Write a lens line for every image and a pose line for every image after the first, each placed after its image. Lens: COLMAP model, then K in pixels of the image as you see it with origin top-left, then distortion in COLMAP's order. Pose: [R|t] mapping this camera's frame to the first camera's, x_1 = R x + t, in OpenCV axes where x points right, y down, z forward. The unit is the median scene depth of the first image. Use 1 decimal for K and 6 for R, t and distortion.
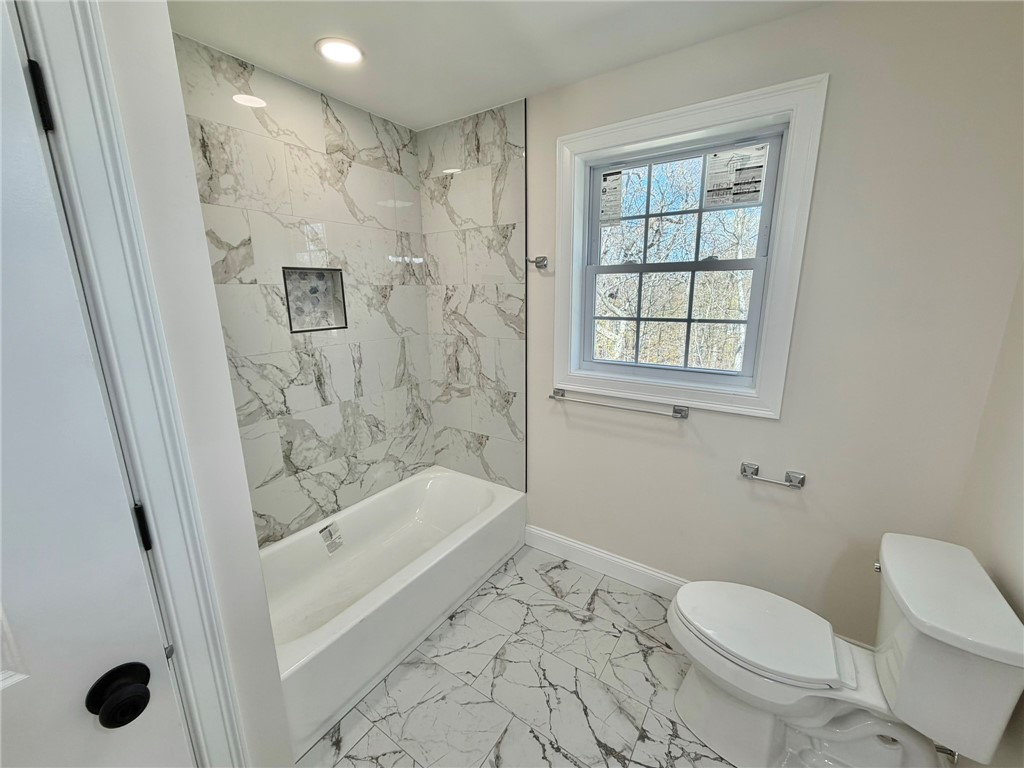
lens RADIAL K [[407.3, 0, 512.0], [0, 407.3, 384.0], [0, 0, 1]] dist [-0.000796, 0.000023]
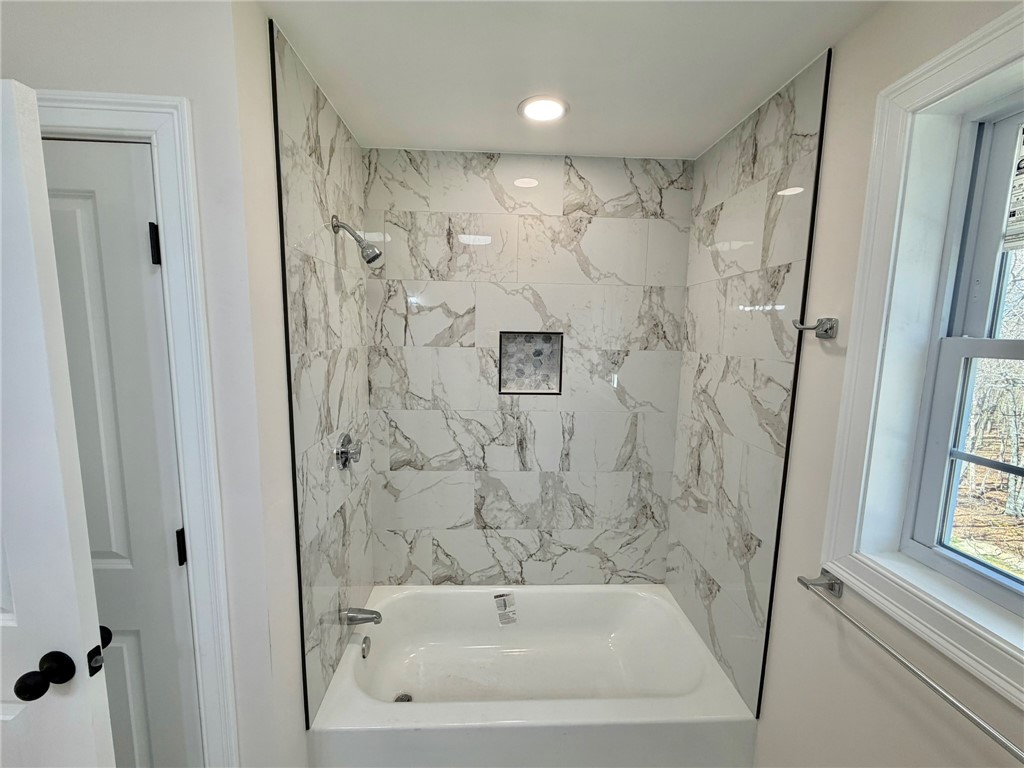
lens RADIAL K [[408.3, 0, 510.4], [0, 408.3, 384.3], [0, 0, 1]] dist [-0.001089, -0.000153]
pose [[0.594004, 0.123831, -0.794874, 0.273880], [-0.203681, 0.979037, 0.000312, -0.147103], [0.778250, 0.161715, 0.606774, 0.373077]]
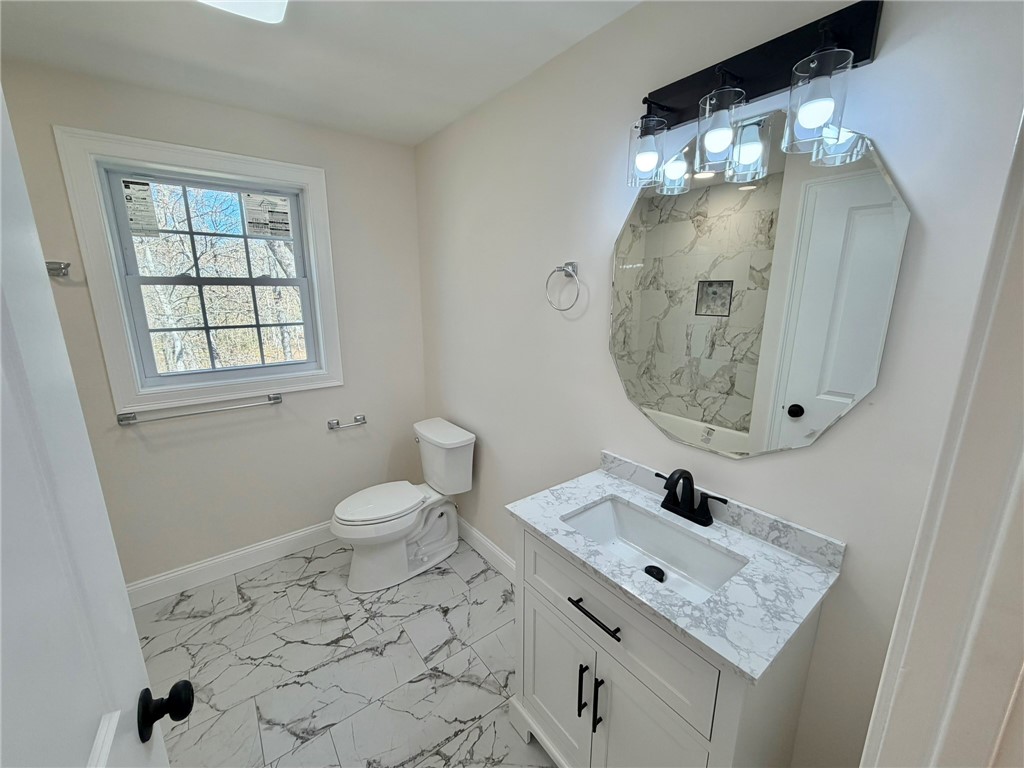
lens RADIAL K [[407.3, 0, 512.0], [0, 407.3, 384.0], [0, 0, 1]] dist [-0.000796, 0.000023]
pose [[0.319526, -0.204562, 0.925234, -0.456751], [0.206988, 0.967908, 0.142515, -0.002700], [-0.924694, 0.145975, 0.351614, -0.102788]]
